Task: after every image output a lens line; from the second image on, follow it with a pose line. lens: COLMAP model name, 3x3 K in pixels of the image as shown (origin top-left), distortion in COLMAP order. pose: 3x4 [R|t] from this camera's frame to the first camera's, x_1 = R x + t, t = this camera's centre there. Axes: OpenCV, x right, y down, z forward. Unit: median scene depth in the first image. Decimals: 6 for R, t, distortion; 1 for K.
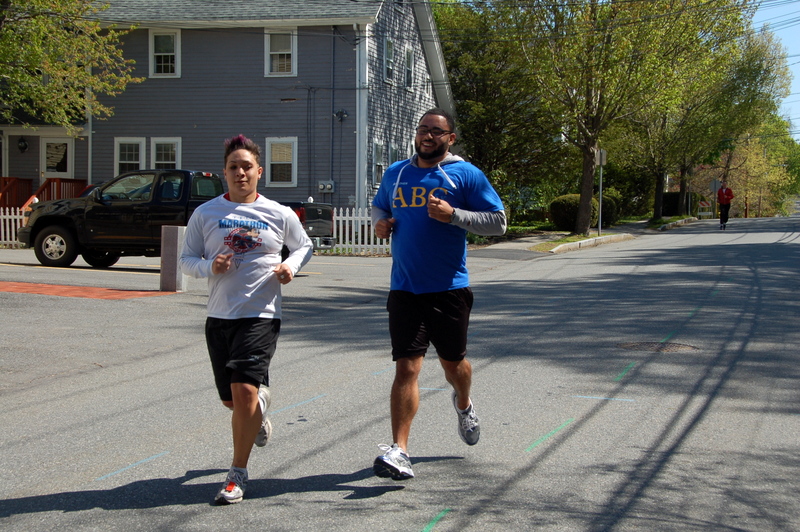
lens RADIAL K [[1392.3, 0, 400.0], [0, 1392.3, 266.0], [0, 0, 1]] dist [0.215929, 1.017955]
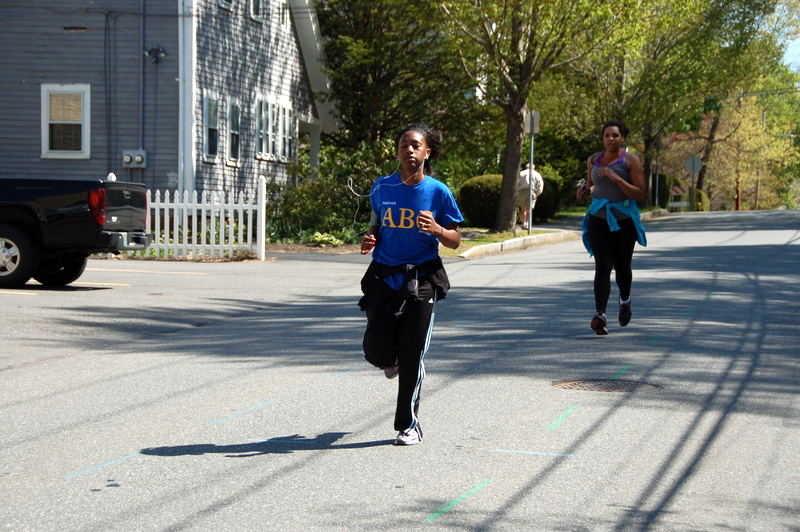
lens RADIAL K [[2044.0, 0, 400.0], [0, 2044.0, 266.0], [0, 0, 1]] dist [0.688462, 0.504285]
pose [[0.996921, 0.005007, 0.078251, -0.002416], [-0.004495, 0.999967, -0.006716, 0.001622], [-0.078282, 0.006344, 0.996911, -0.019335]]
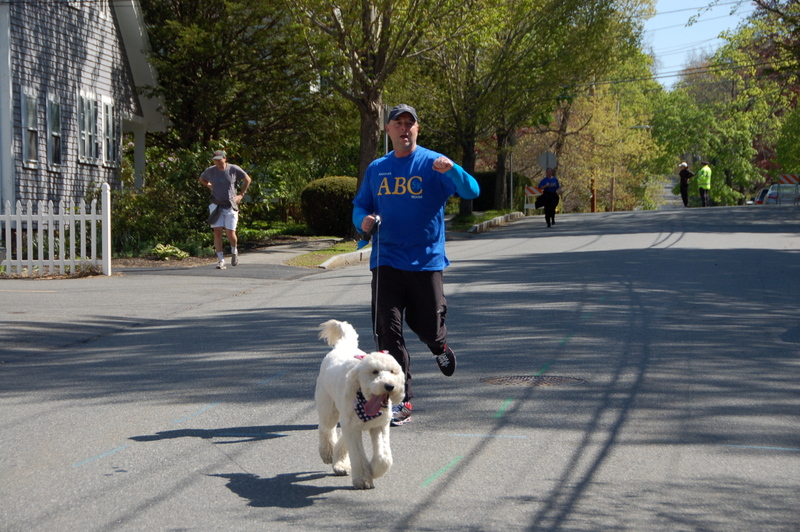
lens RADIAL K [[2458.1, 0, 430.7], [0, 2458.1, 265.5], [0, 0, 1]] dist [0.970035, 0.500990]
pose [[0.983944, -0.017769, 0.177588, -0.042651], [0.020481, 0.999700, -0.013452, 0.005289], [-0.177296, 0.016873, 0.984013, -0.119547]]
